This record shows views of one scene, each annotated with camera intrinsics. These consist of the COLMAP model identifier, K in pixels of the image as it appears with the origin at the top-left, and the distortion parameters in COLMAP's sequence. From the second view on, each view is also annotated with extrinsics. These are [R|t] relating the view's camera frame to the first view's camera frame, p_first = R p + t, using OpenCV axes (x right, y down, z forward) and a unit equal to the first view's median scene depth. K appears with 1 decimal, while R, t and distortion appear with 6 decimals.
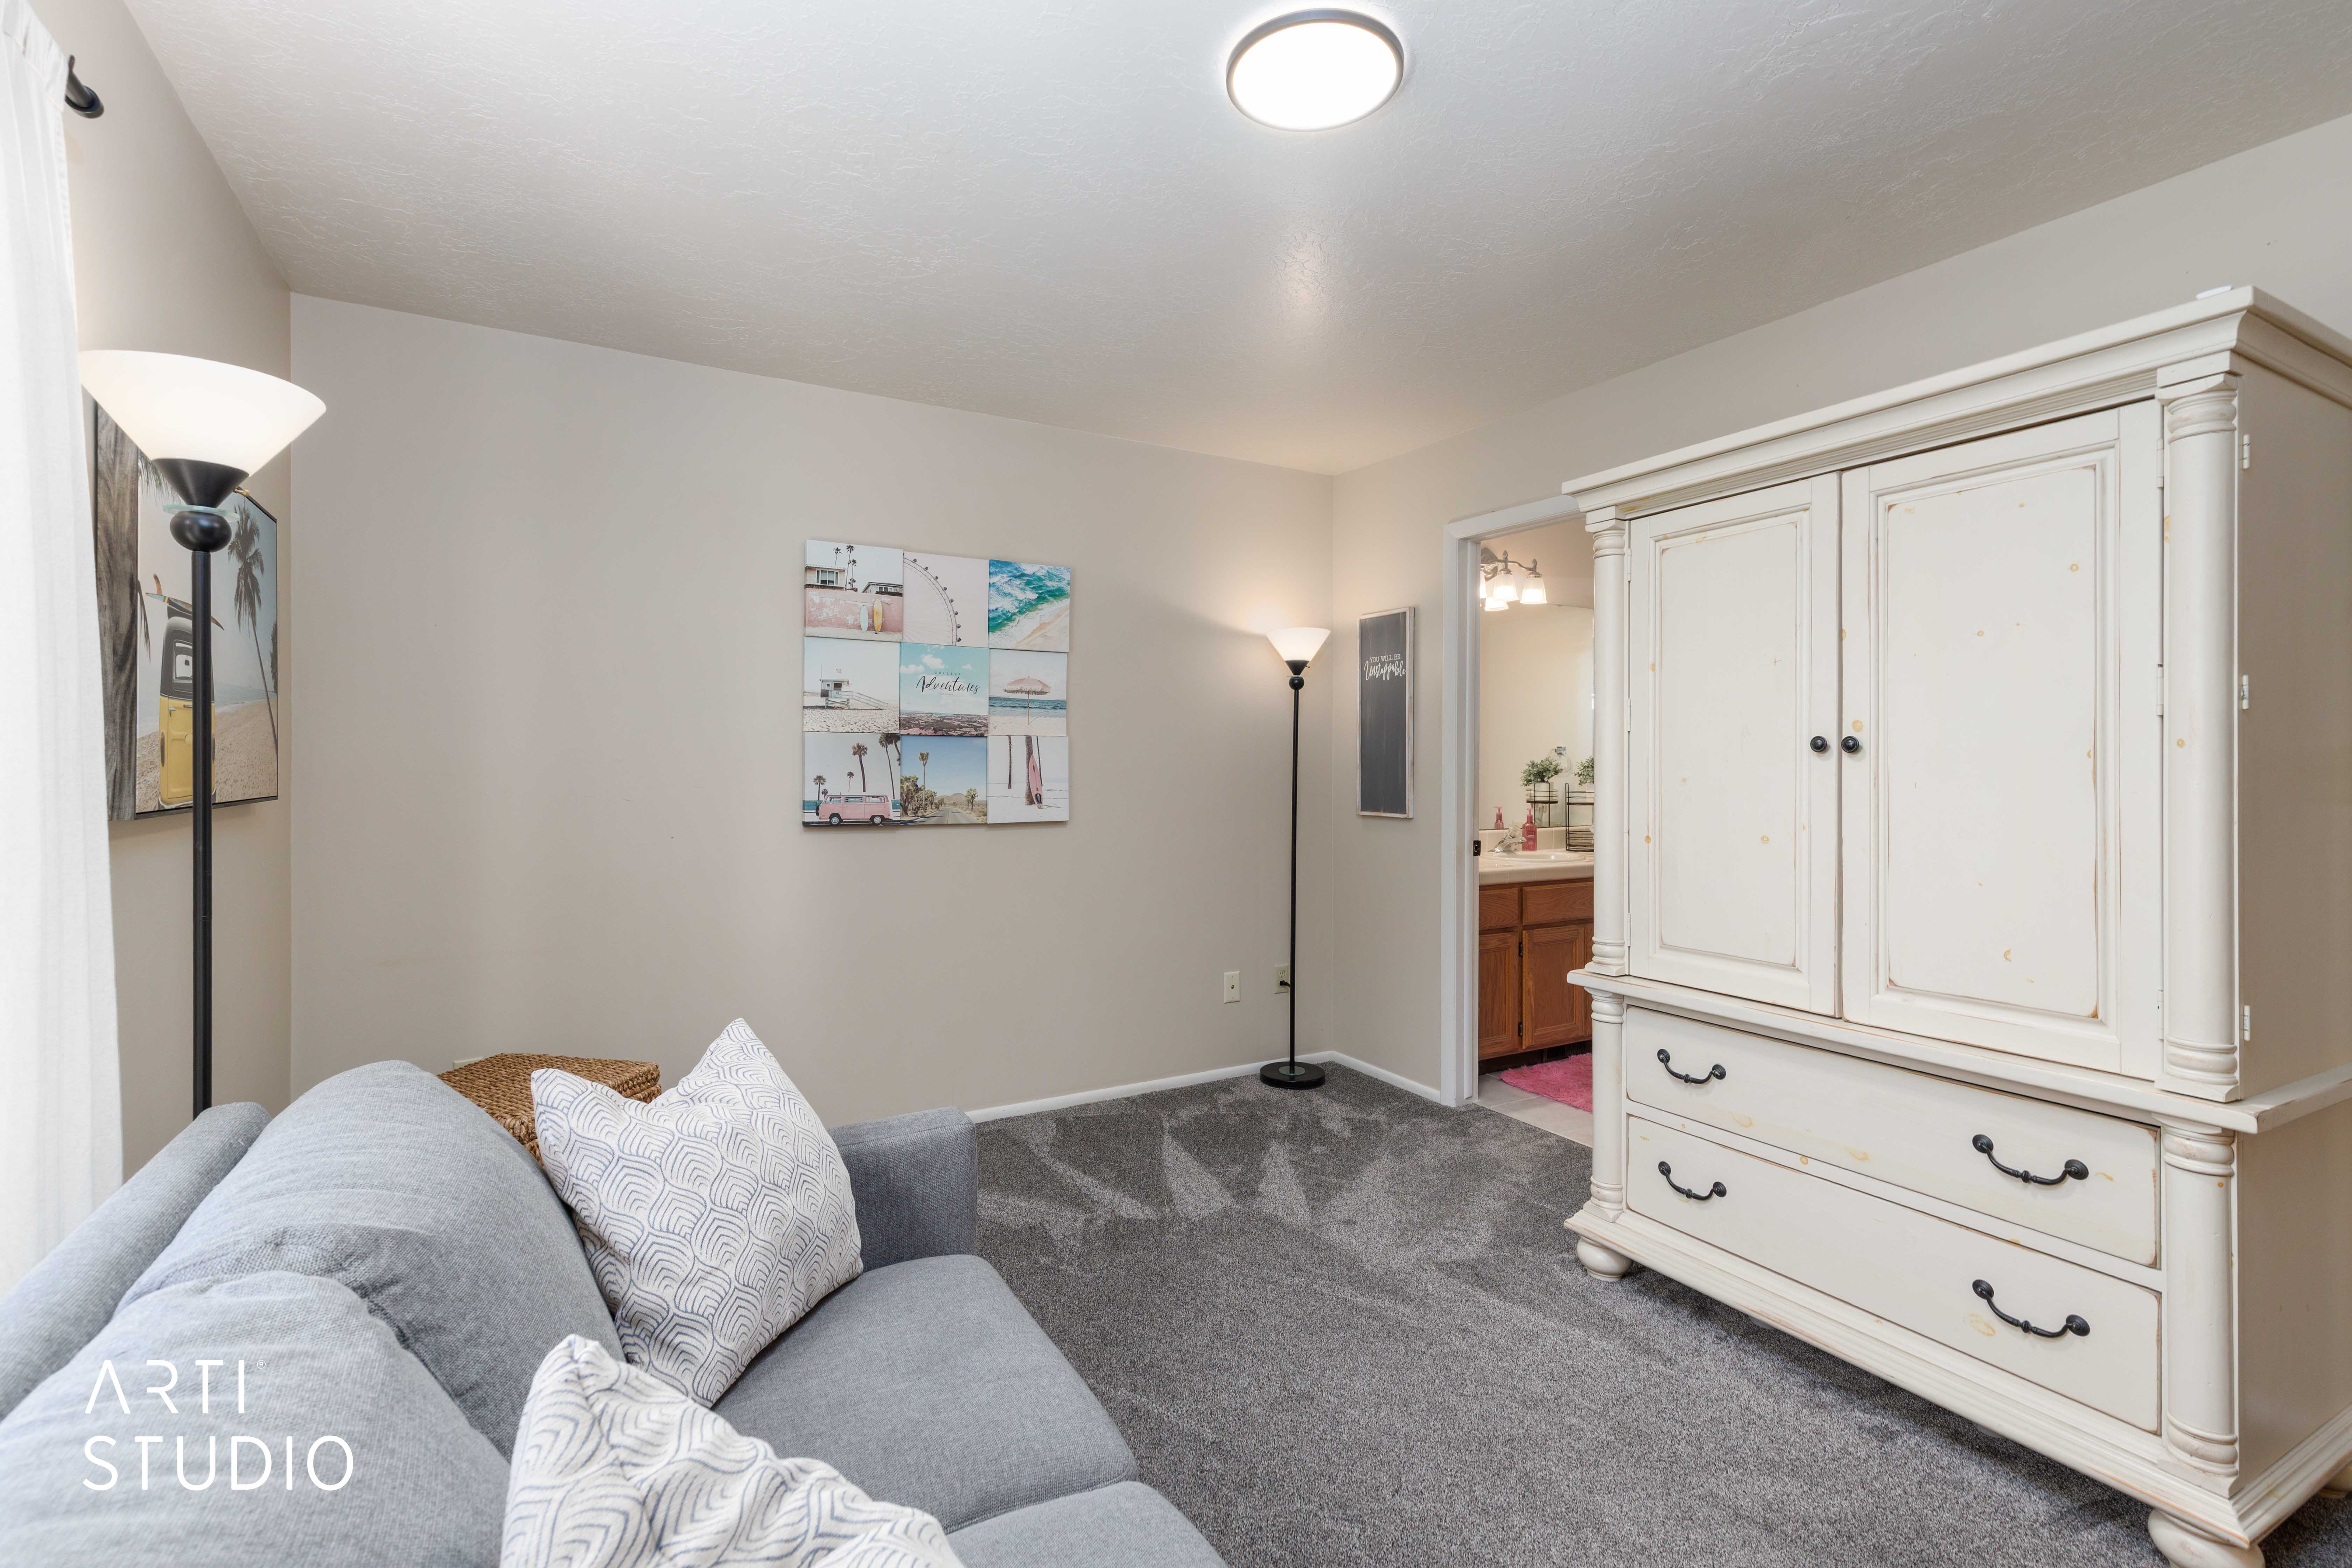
lens RADIAL K [[1055.5, 0, 1174.3], [0, 1055.5, 765.7], [0, 0, 1]] dist [0.006666, -0.000531]
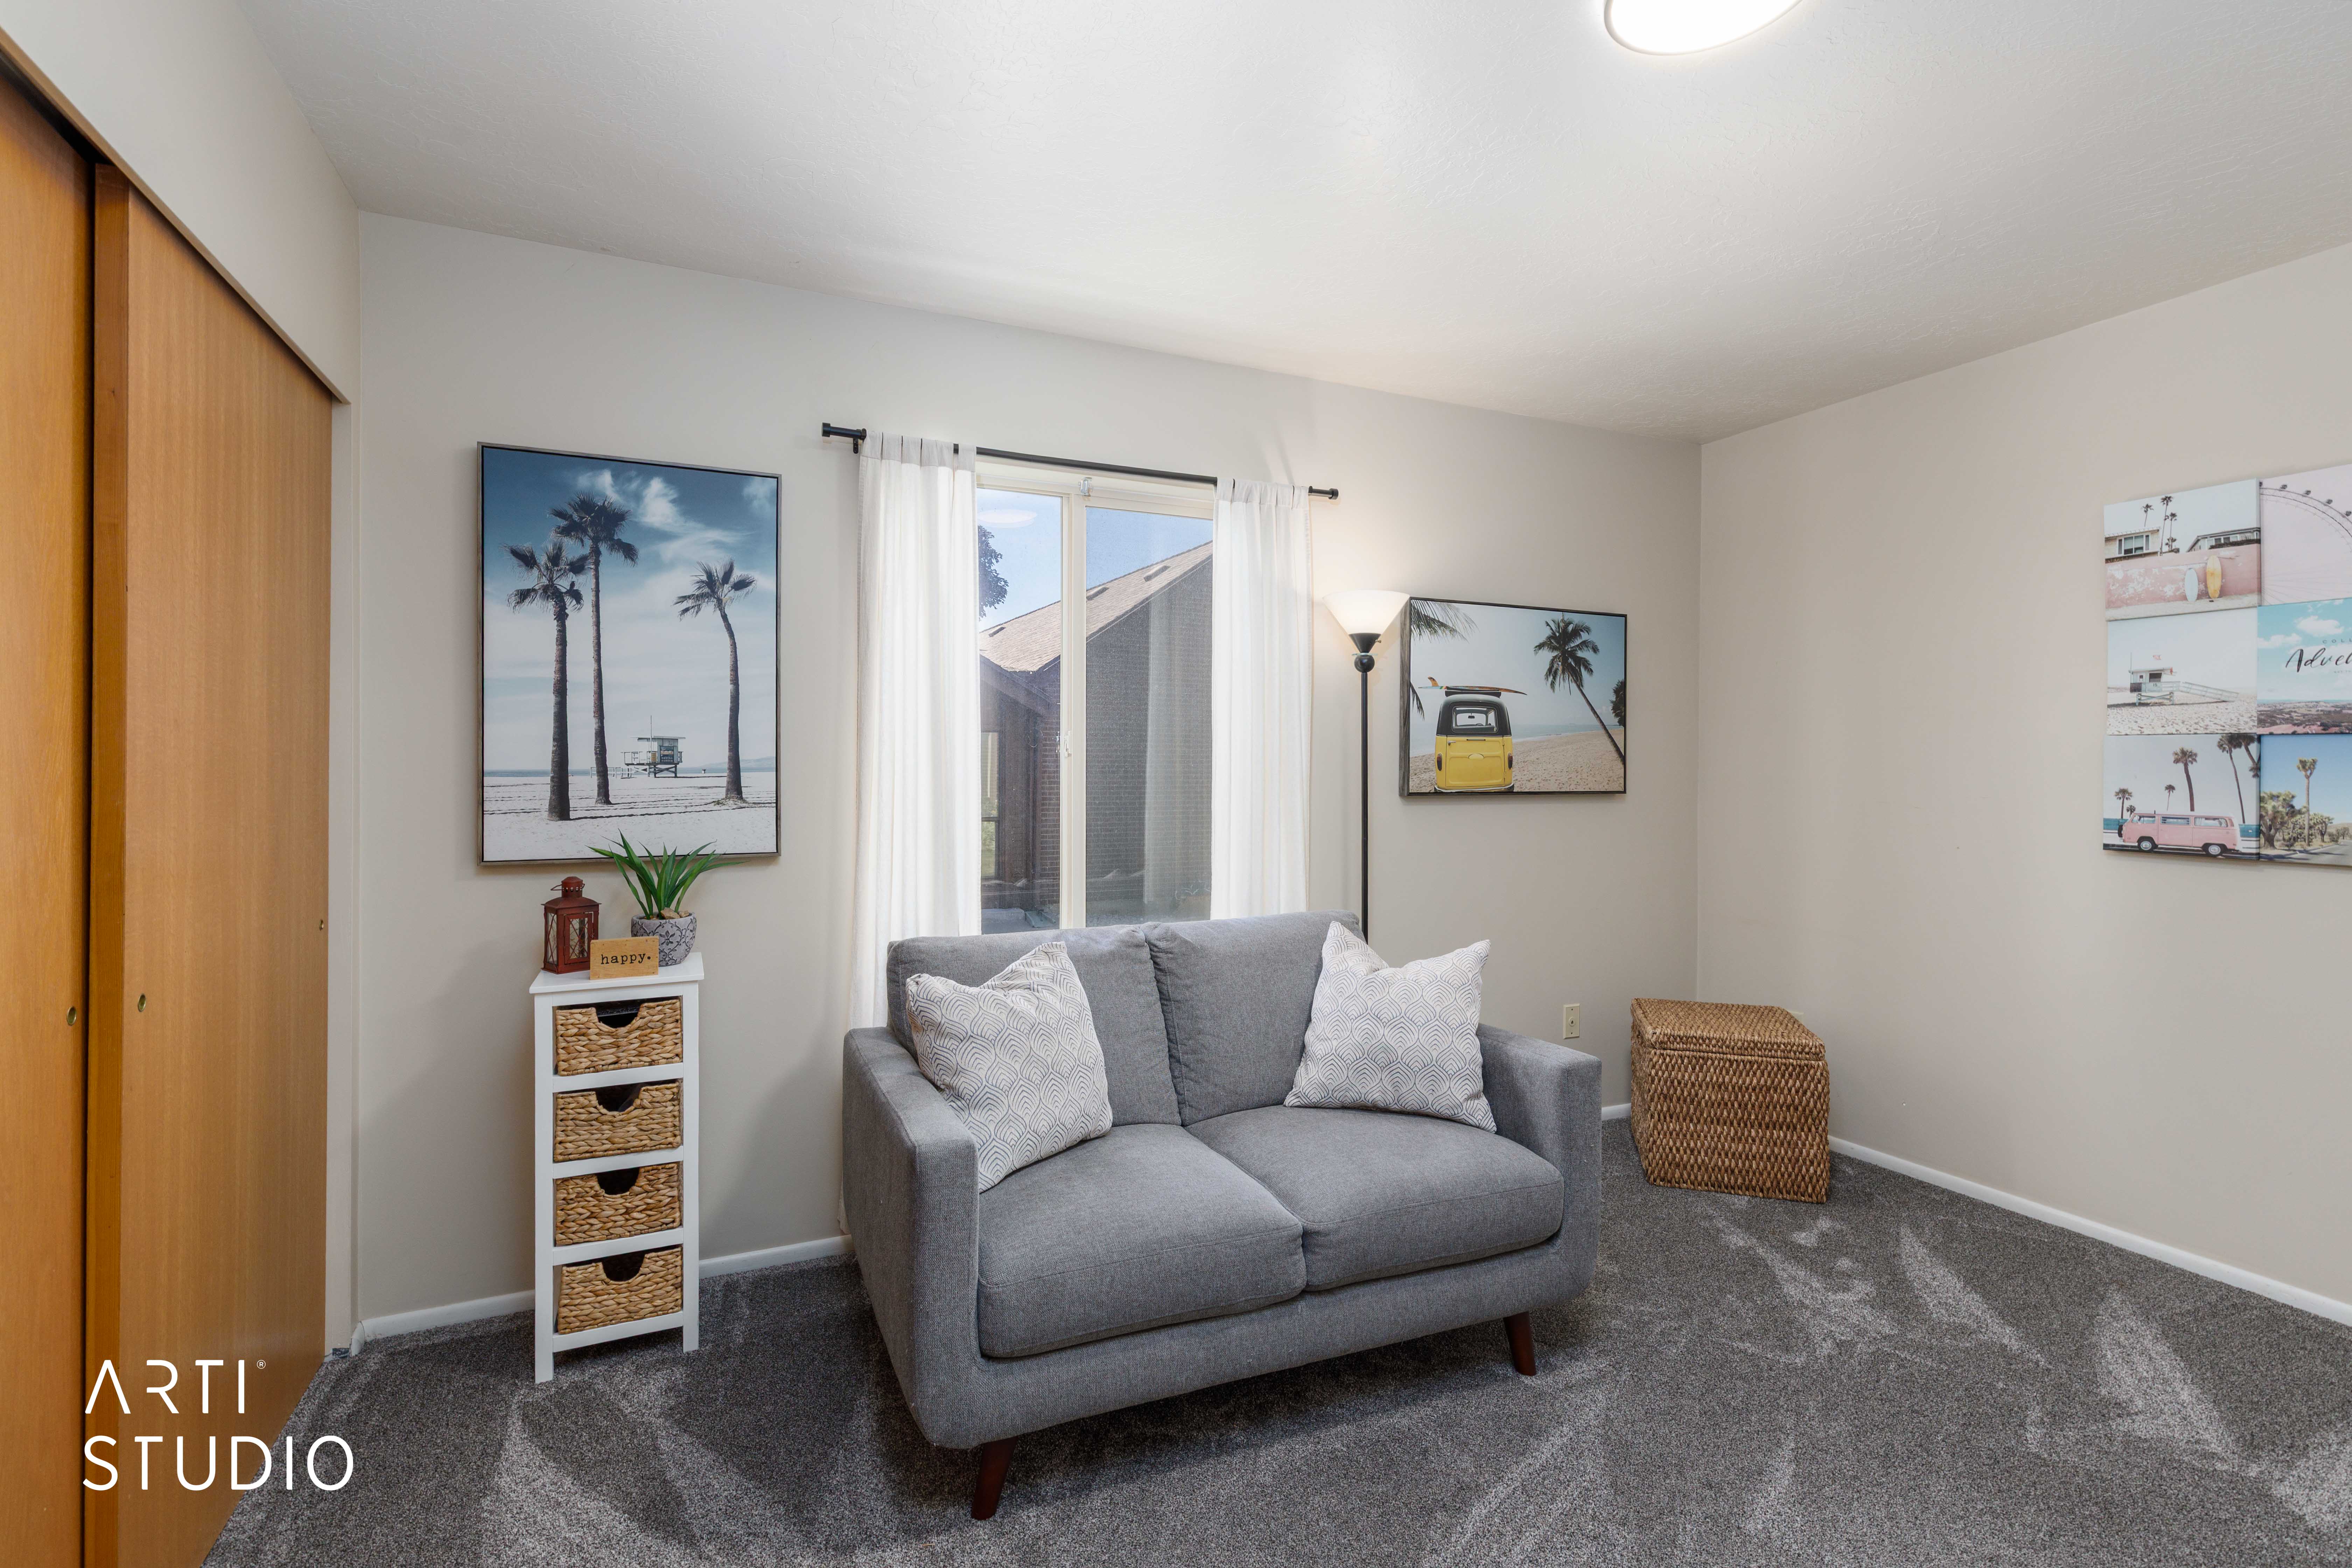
lens RADIAL K [[1055.5, 0, 1171.5], [0, 1055.5, 776.4], [0, 0, 1]] dist [0.006666, -0.000531]
pose [[-0.087765, 0.007035, -0.996116, 0.539573], [-0.009549, 0.999923, 0.007903, 0.000489], [0.996095, 0.010206, -0.087691, 0.331111]]
